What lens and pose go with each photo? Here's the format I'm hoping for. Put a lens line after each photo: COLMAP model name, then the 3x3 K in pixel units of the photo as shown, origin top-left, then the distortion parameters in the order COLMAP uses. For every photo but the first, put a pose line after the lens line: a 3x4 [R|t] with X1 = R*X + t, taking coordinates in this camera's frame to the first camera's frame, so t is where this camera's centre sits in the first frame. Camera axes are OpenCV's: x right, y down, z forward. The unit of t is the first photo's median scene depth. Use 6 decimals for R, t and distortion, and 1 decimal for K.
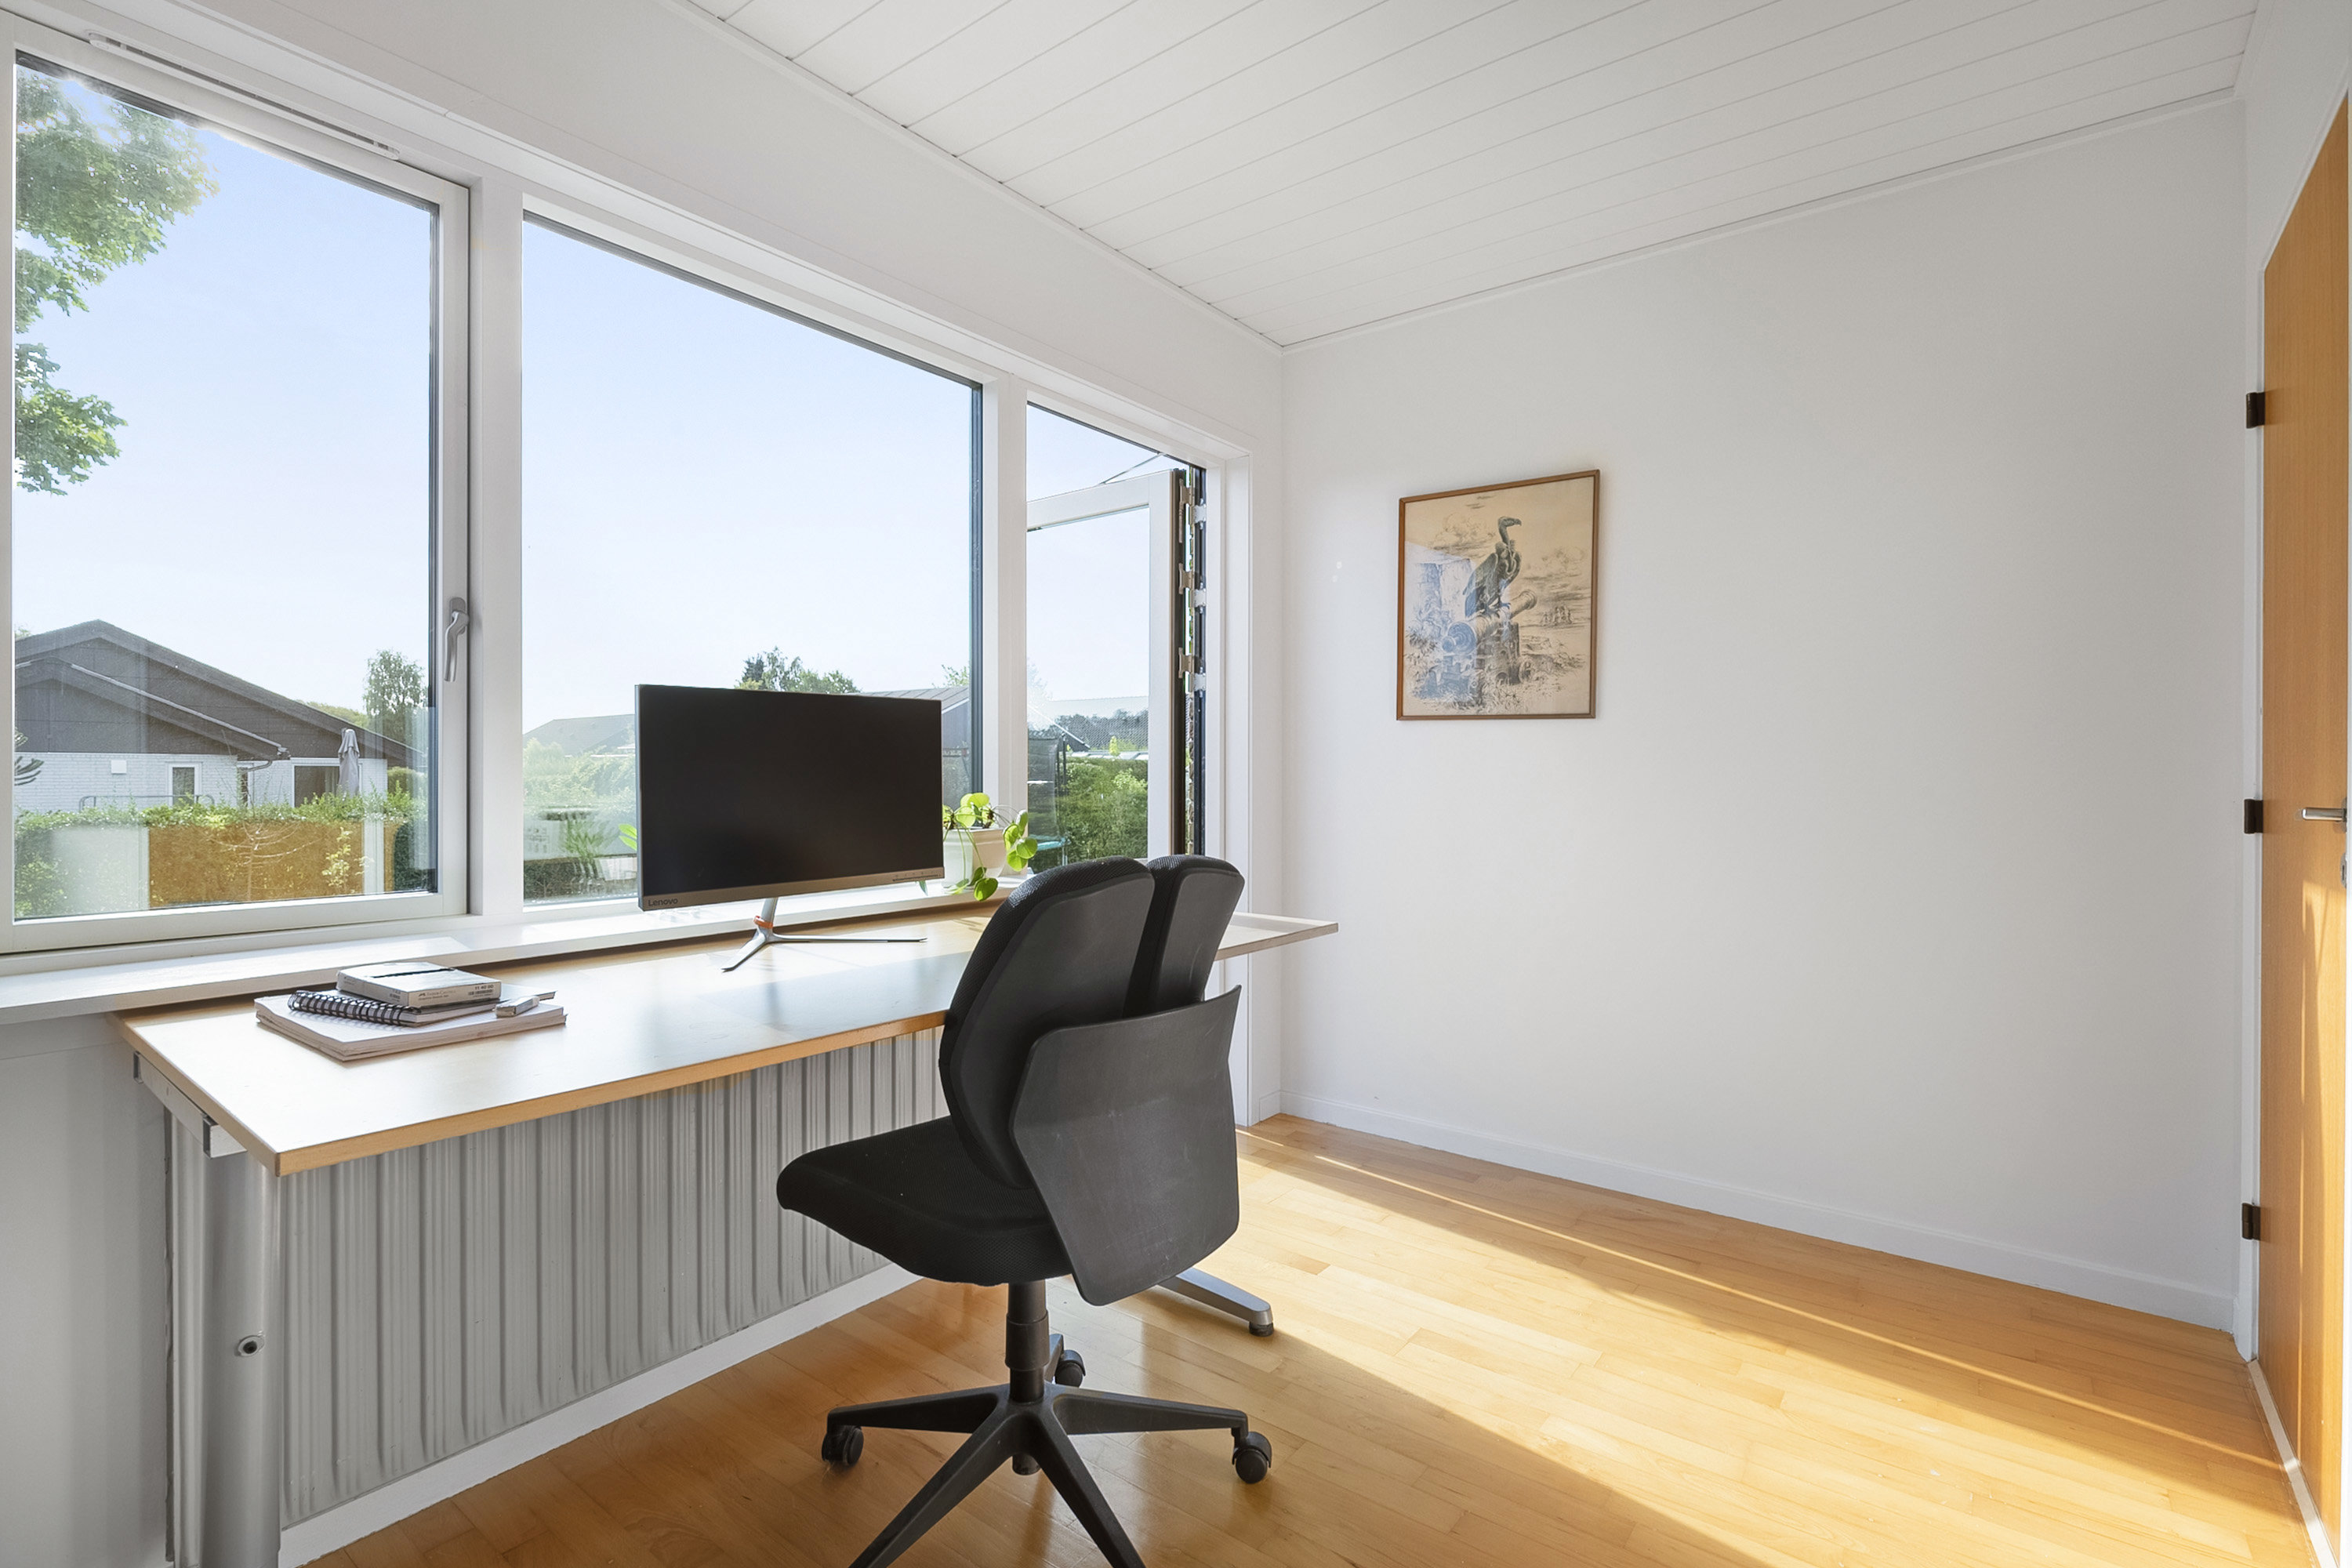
lens RADIAL K [[1076.0, 0, 1168.3], [0, 1076.0, 793.7], [0, 0, 1]] dist [0.011739, -0.002418]
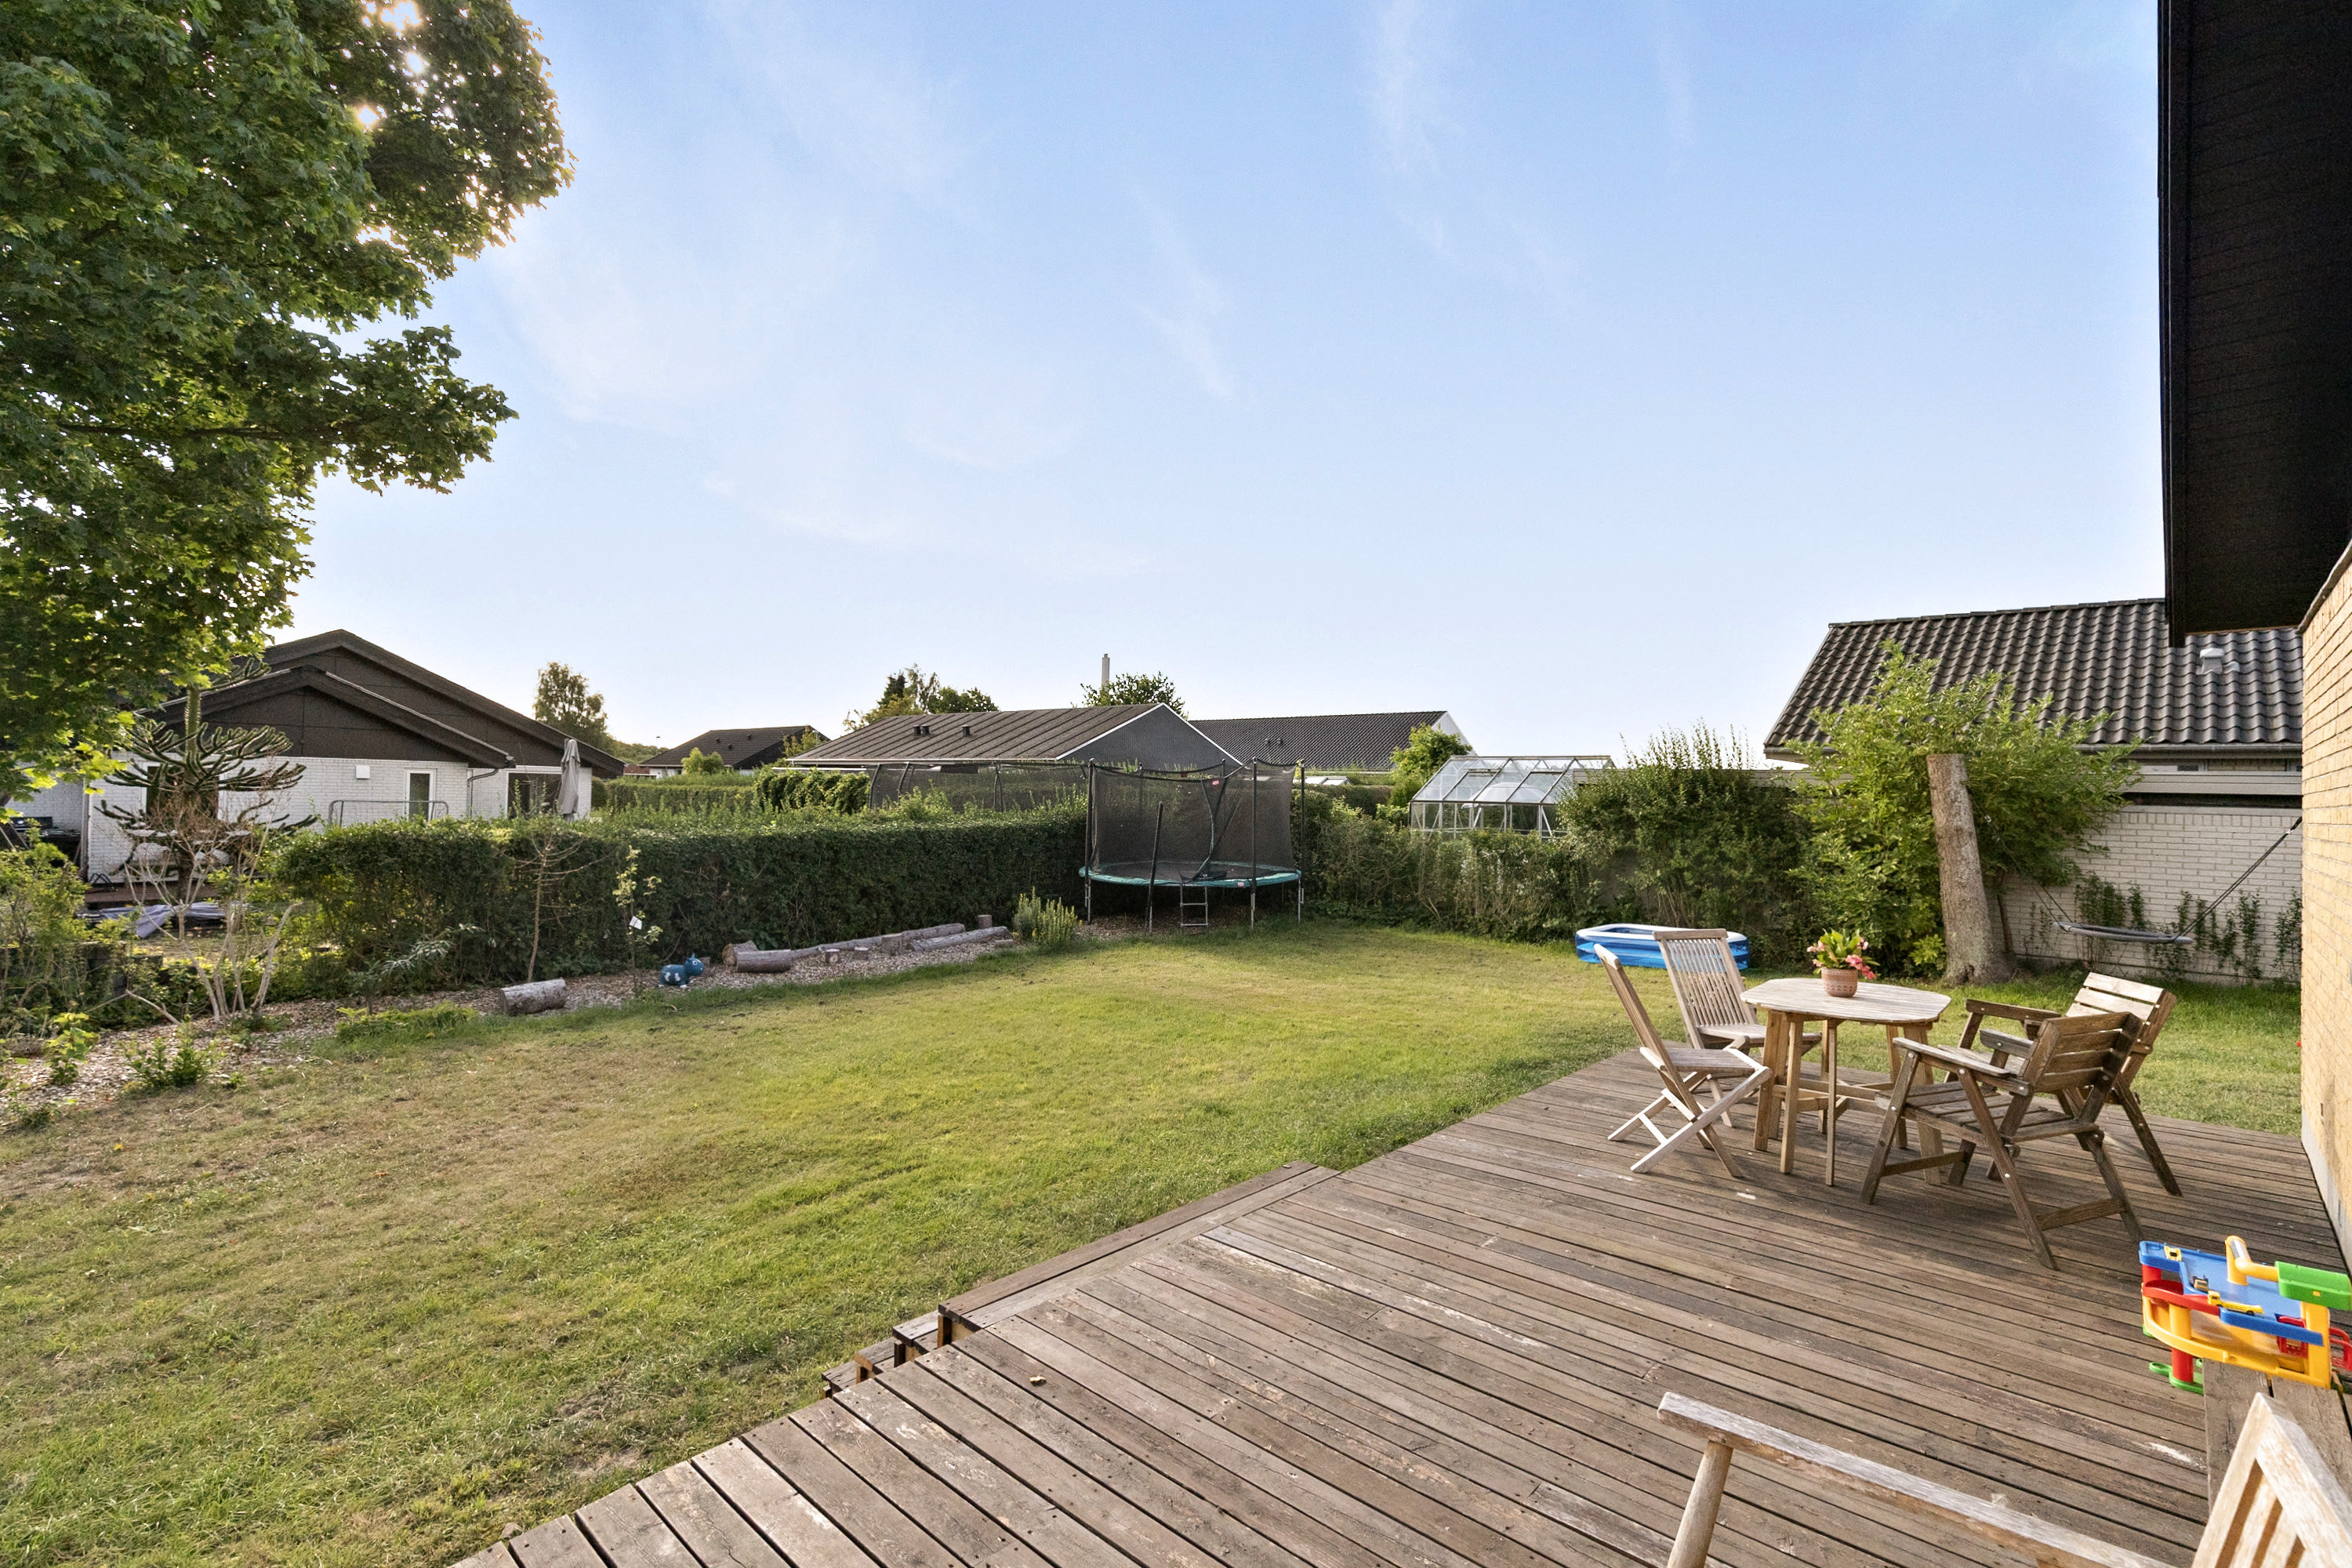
lens RADIAL K [[1076.0, 0, 1182.4], [0, 1076.0, 796.0], [0, 0, 1]] dist [0.011739, -0.002418]
pose [[0.996435, 0.023705, -0.080959, -0.117083], [-0.025042, 0.999566, -0.015542, -0.006042], [0.080556, 0.017514, 0.996596, 0.049666]]
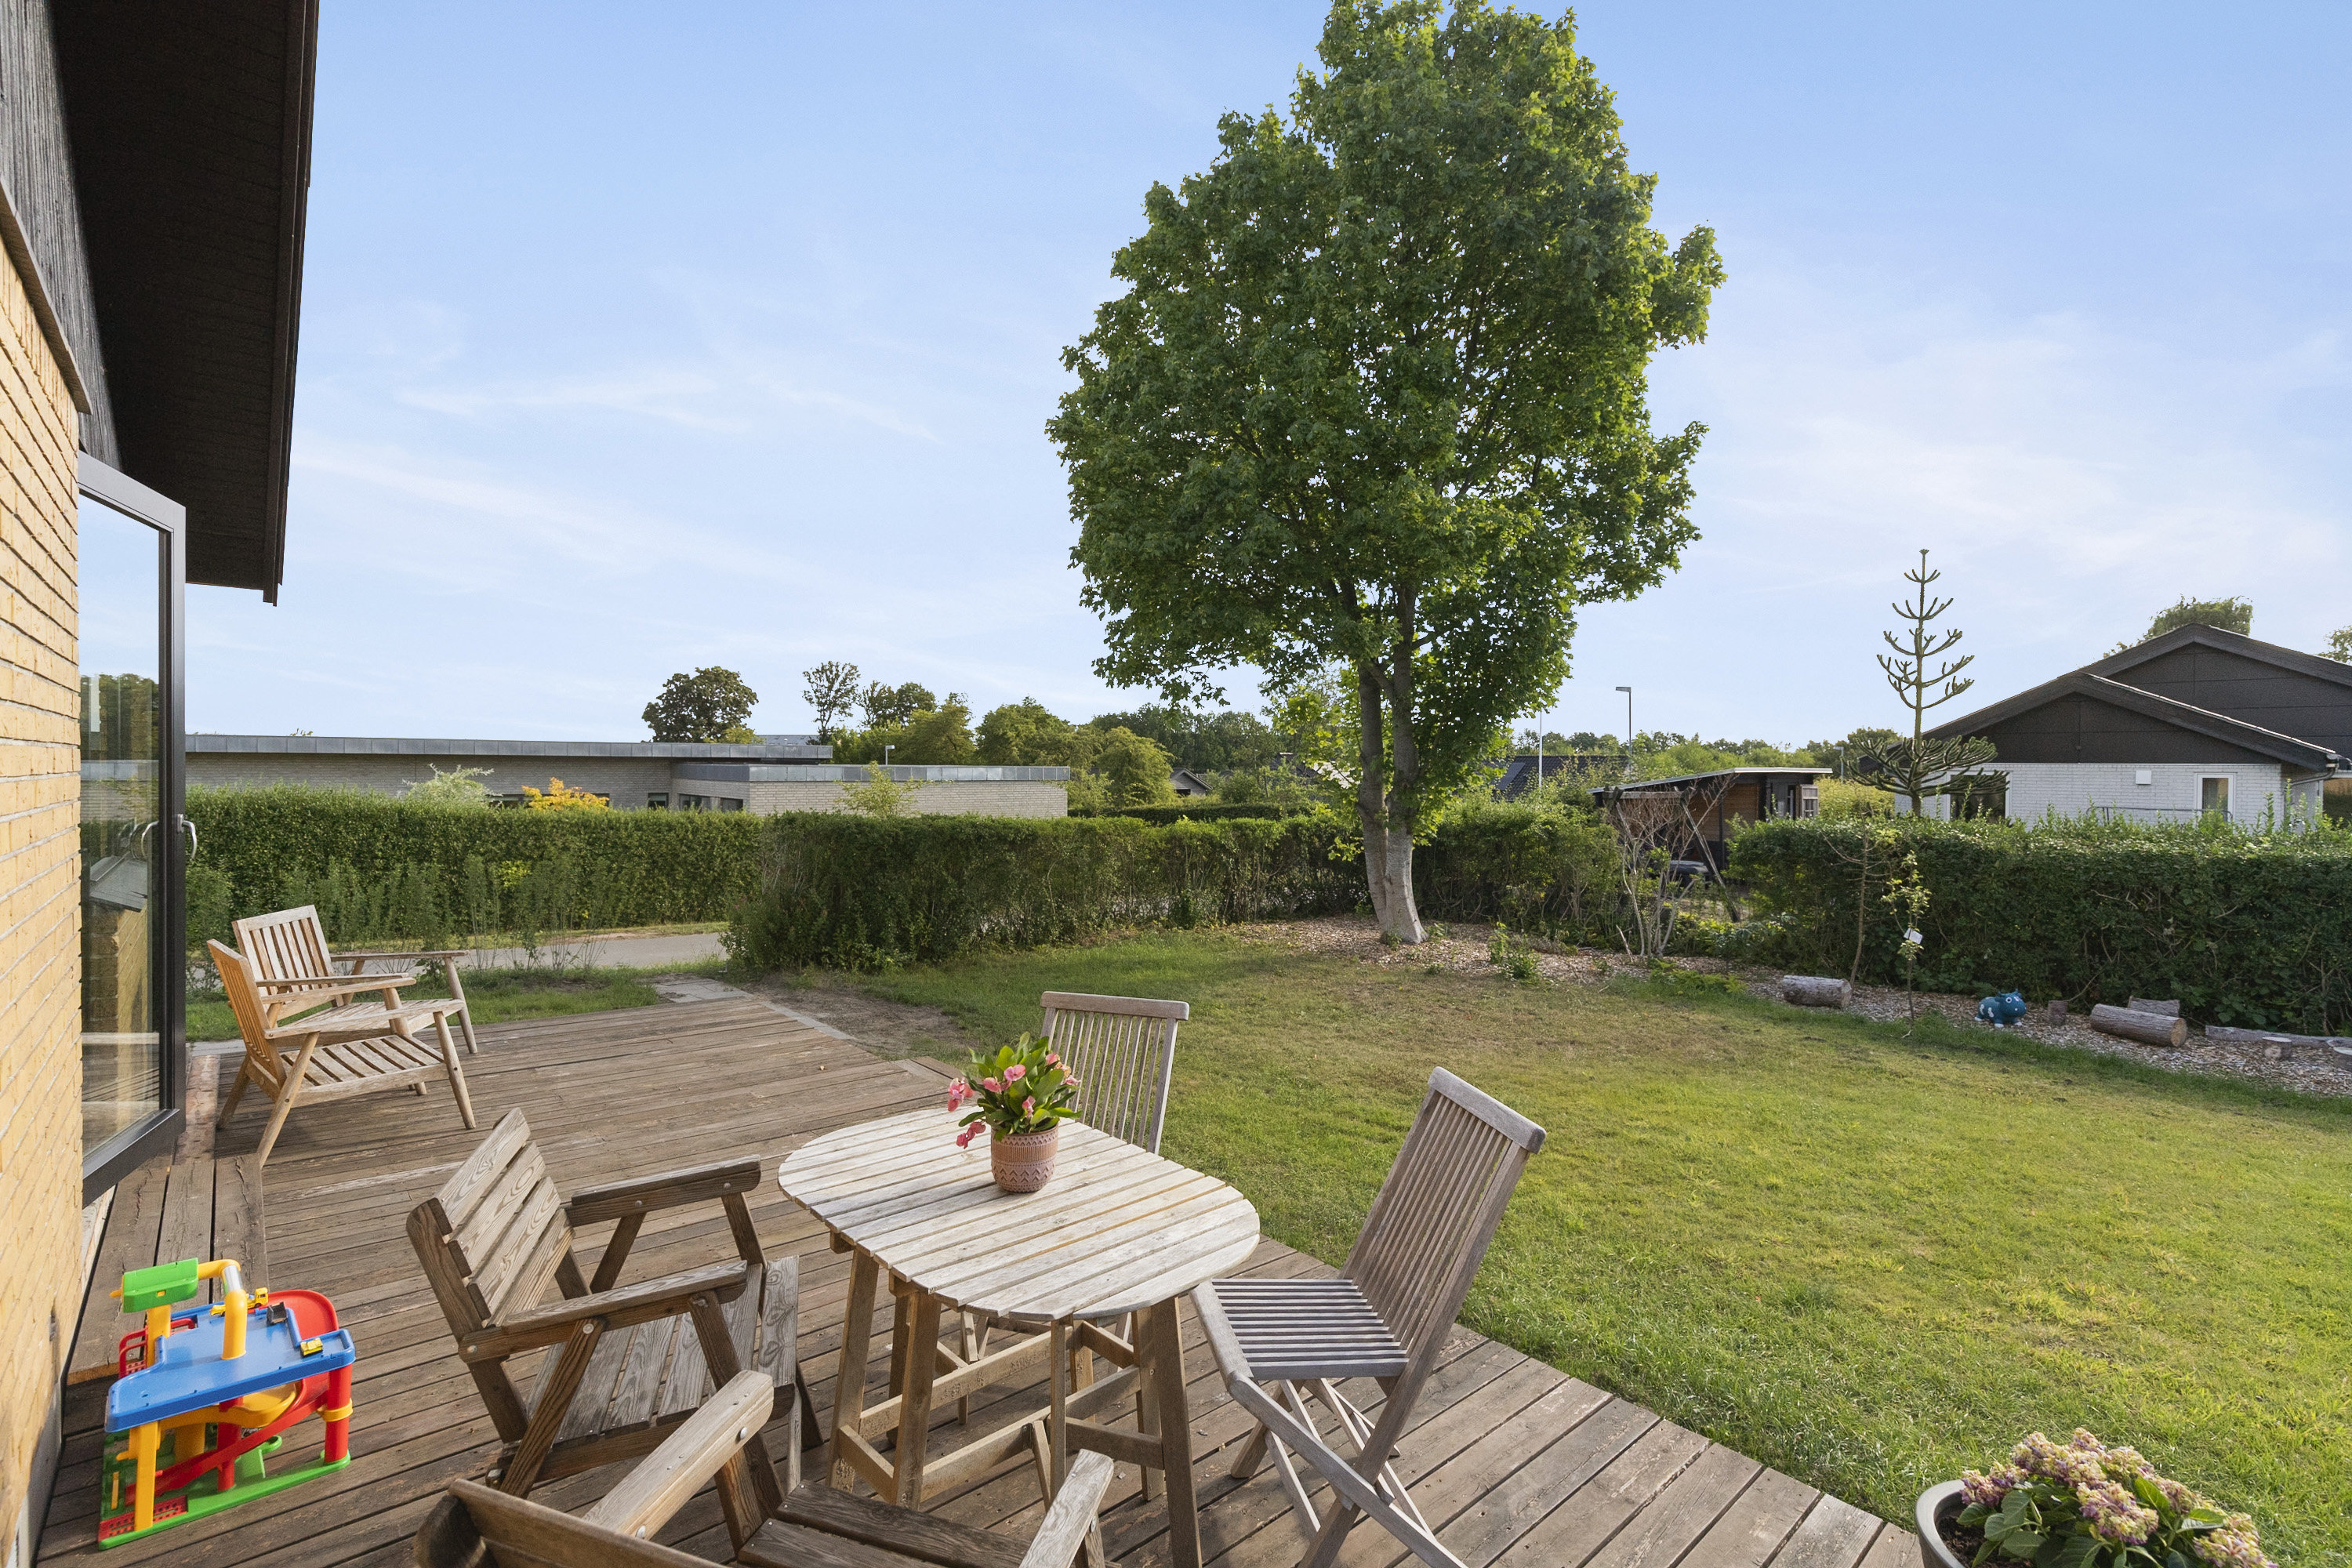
lens RADIAL K [[1076.0, 0, 1184.9], [0, 1076.0, 776.9], [0, 0, 1]] dist [0.011739, -0.002418]
pose [[-0.171857, 0.010661, -0.985064, 0.117919], [-0.029202, 0.999447, 0.015912, -0.015557], [0.984689, 0.031500, -0.171450, 0.330902]]
